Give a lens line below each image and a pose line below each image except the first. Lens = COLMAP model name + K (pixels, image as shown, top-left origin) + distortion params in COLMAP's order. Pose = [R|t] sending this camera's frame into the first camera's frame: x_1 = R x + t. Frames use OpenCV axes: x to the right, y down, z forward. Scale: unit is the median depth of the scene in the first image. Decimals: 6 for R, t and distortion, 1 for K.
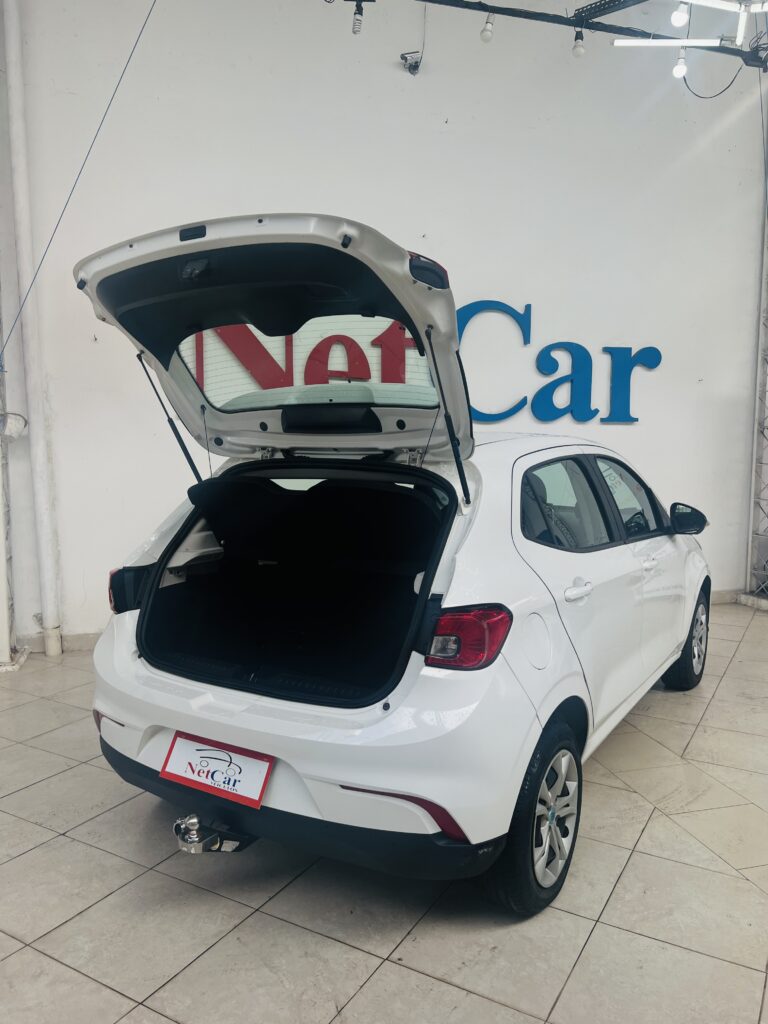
lens RADIAL K [[772.3, 0, 378.7], [0, 772.3, 522.6], [0, 0, 1]] dist [0.008952, -0.013049]
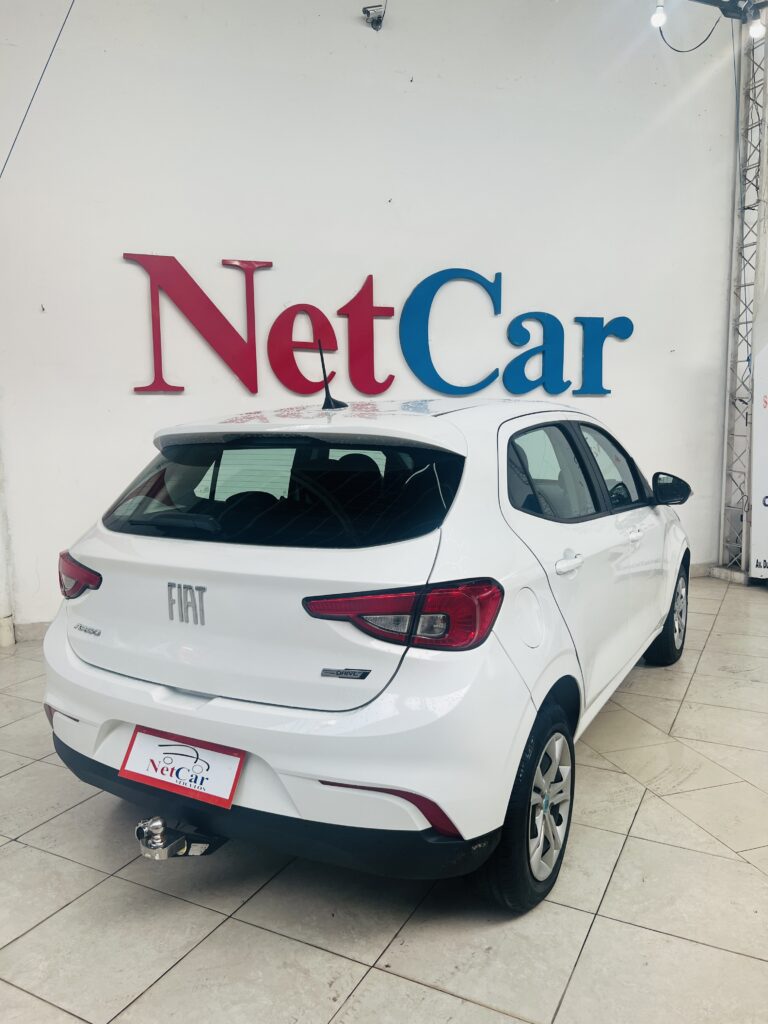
lens RADIAL K [[772.3, 0, 380.9], [0, 772.3, 519.6], [0, 0, 1]] dist [0.008952, -0.013049]
pose [[0.998674, -0.016858, 0.048651, -0.011781], [0.015954, 0.999694, 0.018895, 0.011947], [-0.048954, -0.018093, 0.998637, 0.066240]]
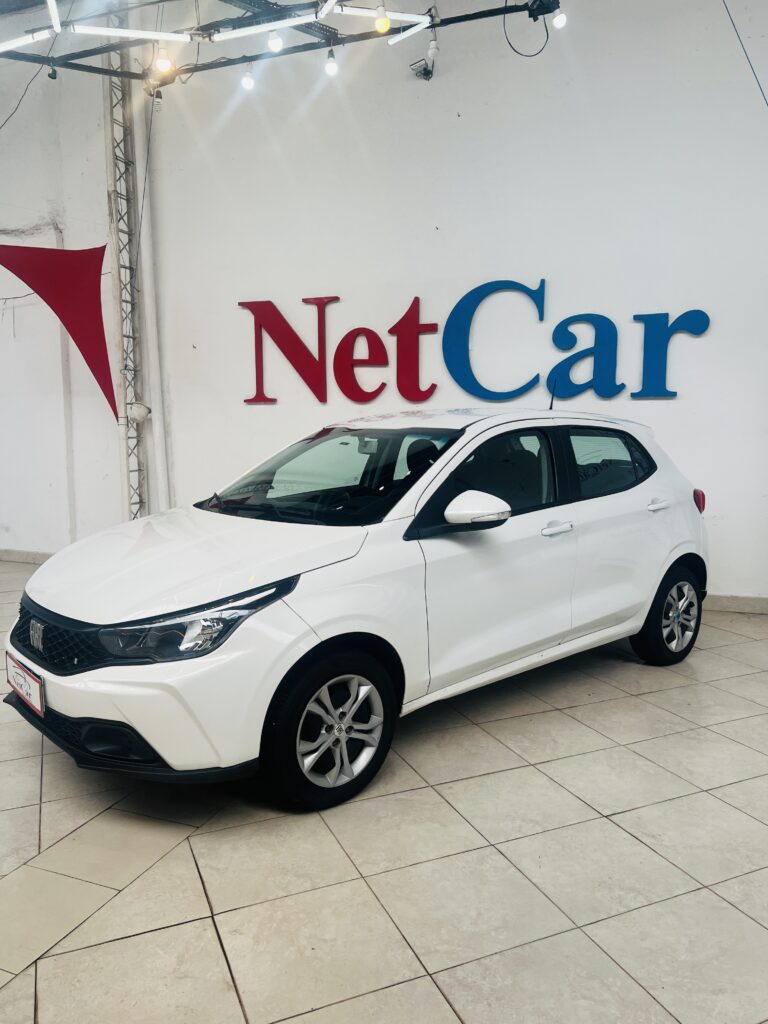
lens RADIAL K [[772.3, 0, 383.5], [0, 772.3, 507.4], [0, 0, 1]] dist [0.008952, -0.013049]
pose [[0.803730, 0.058586, -0.592102, 1.215089], [-0.056739, 0.998152, 0.021743, -0.008407], [0.592282, 0.016120, 0.805569, 0.190108]]
